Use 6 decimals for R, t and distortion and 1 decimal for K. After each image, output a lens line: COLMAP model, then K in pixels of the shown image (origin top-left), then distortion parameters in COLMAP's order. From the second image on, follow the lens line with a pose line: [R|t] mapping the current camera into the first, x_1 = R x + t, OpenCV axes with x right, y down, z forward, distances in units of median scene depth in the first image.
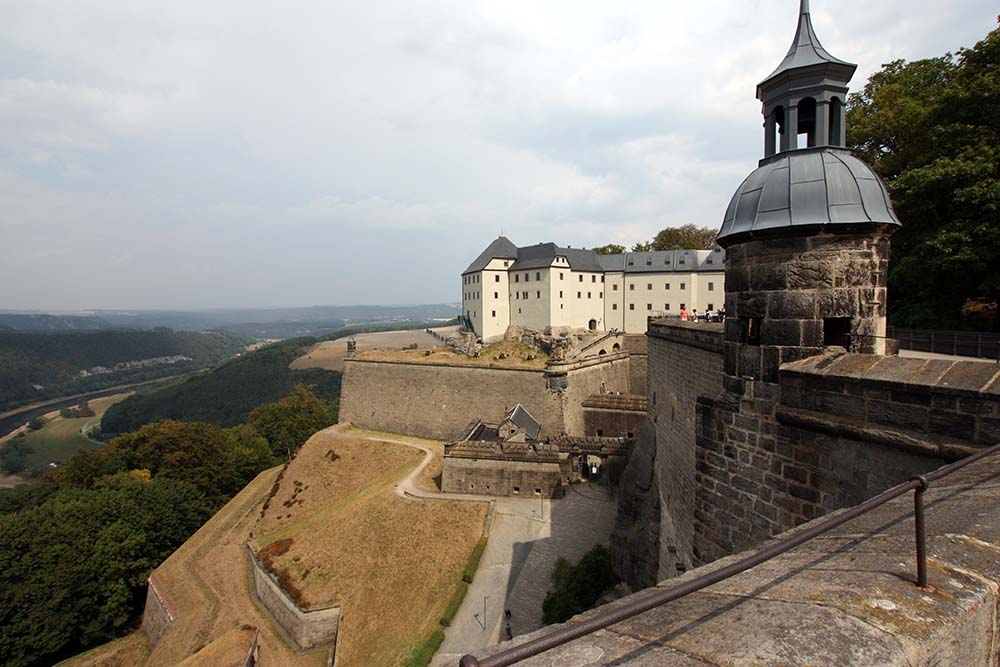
lens RADIAL K [[474.8, 0, 503.0], [0, 474.8, 332.4], [0, 0, 1]] dist [-0.021346, 0.000497]
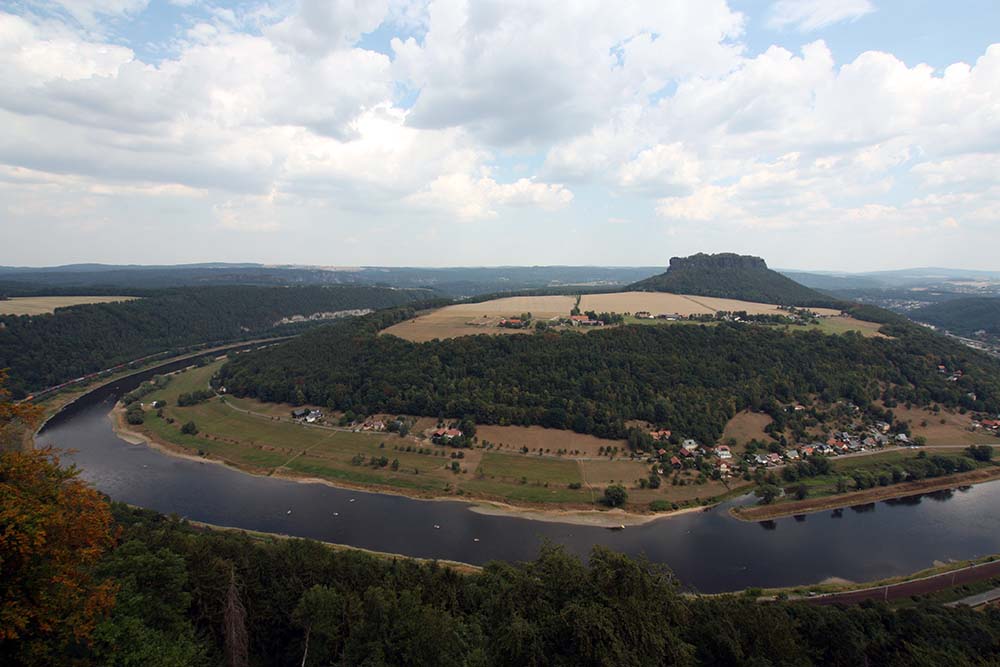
lens RADIAL K [[474.8, 0, 496.2], [0, 474.8, 336.6], [0, 0, 1]] dist [-0.021346, 0.000497]
pose [[0.881031, 0.083306, -0.465666, 0.128667], [-0.041452, 0.994181, 0.099429, -0.012484], [0.471239, -0.068298, 0.879357, 0.176047]]
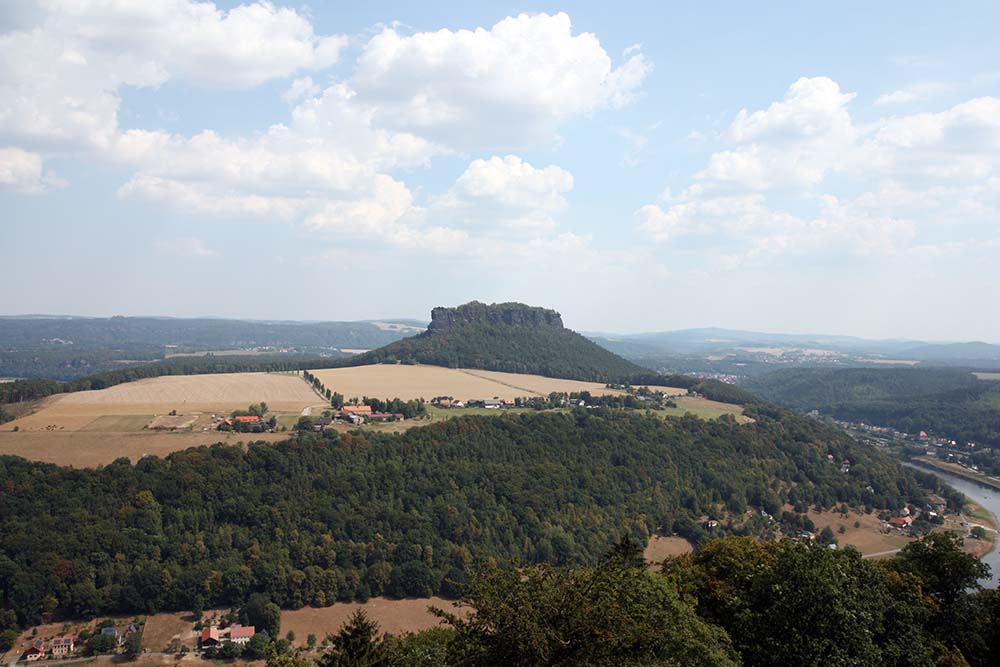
lens RADIAL K [[878.8, 0, 508.1], [0, 878.8, 333.8], [0, 0, 1]] dist [0.011666, 0.029507]
pose [[0.998931, 0.033053, 0.032302, 0.017860], [-0.031370, 0.998192, -0.051274, -0.005507], [-0.033938, 0.050206, 0.998162, 0.107156]]
